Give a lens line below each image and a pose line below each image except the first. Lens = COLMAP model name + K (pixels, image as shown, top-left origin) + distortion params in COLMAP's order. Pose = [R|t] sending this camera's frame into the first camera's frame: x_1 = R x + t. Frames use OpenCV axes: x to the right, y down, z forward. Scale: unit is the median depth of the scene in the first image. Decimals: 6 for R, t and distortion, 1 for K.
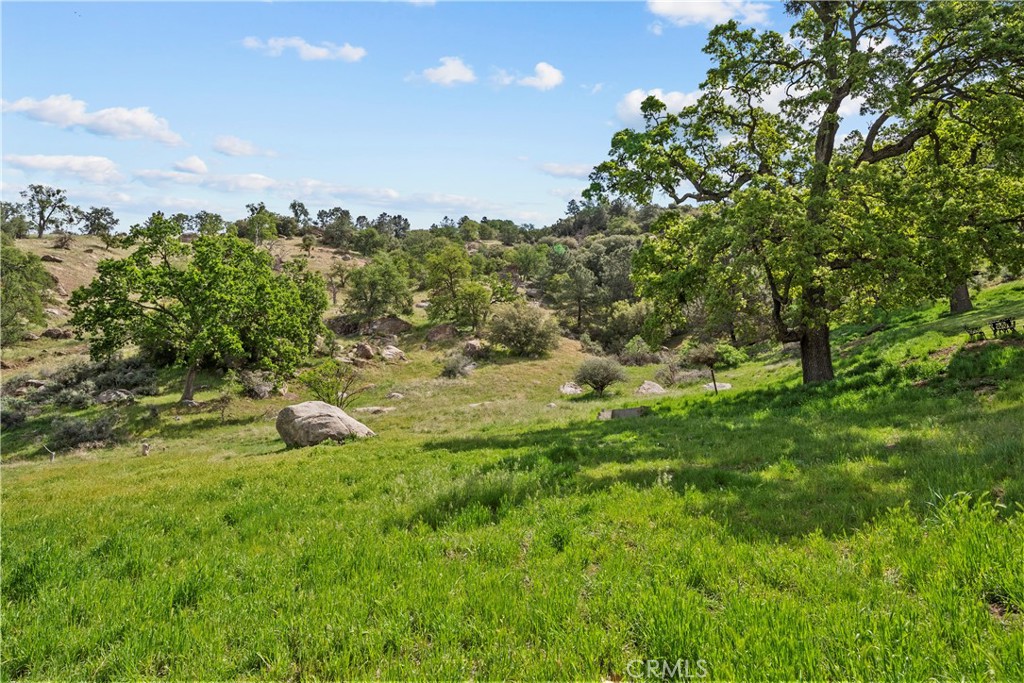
lens RADIAL K [[524.7, 0, 512.1], [0, 524.7, 342.8], [0, 0, 1]] dist [-0.002482, -0.000634]
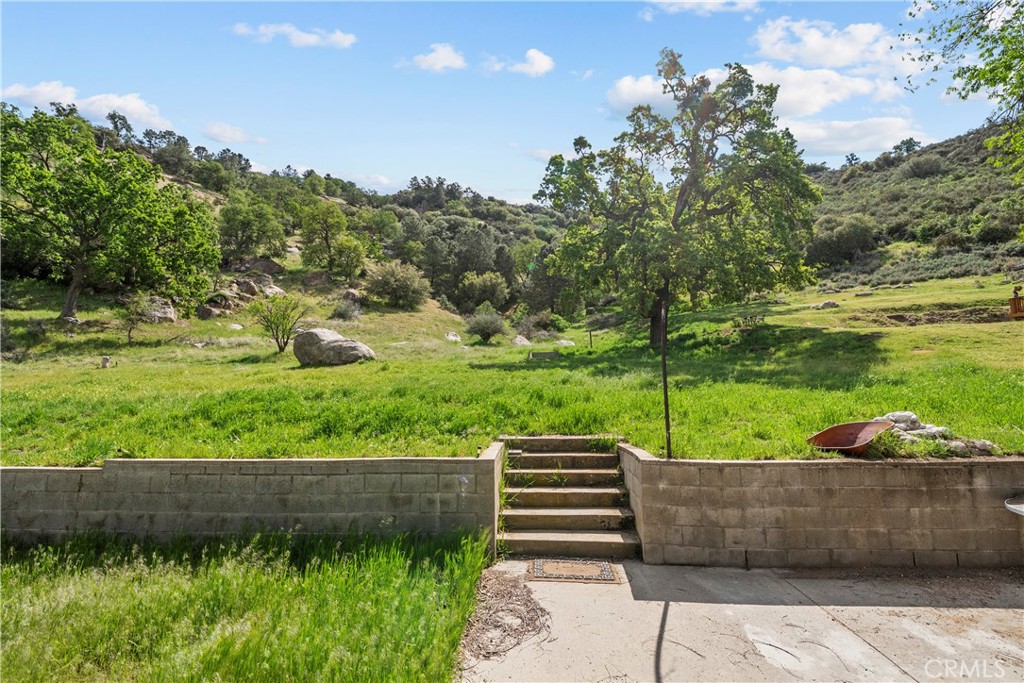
lens RADIAL K [[443.0, 0, 512.3], [0, 443.0, 340.0], [0, 0, 1]] dist [0.002339, -0.000817]
pose [[0.915150, 0.074170, 0.396233, -0.113382], [-0.106040, 0.992604, 0.059109, 0.009301], [-0.388918, -0.096110, 0.916246, -0.027818]]
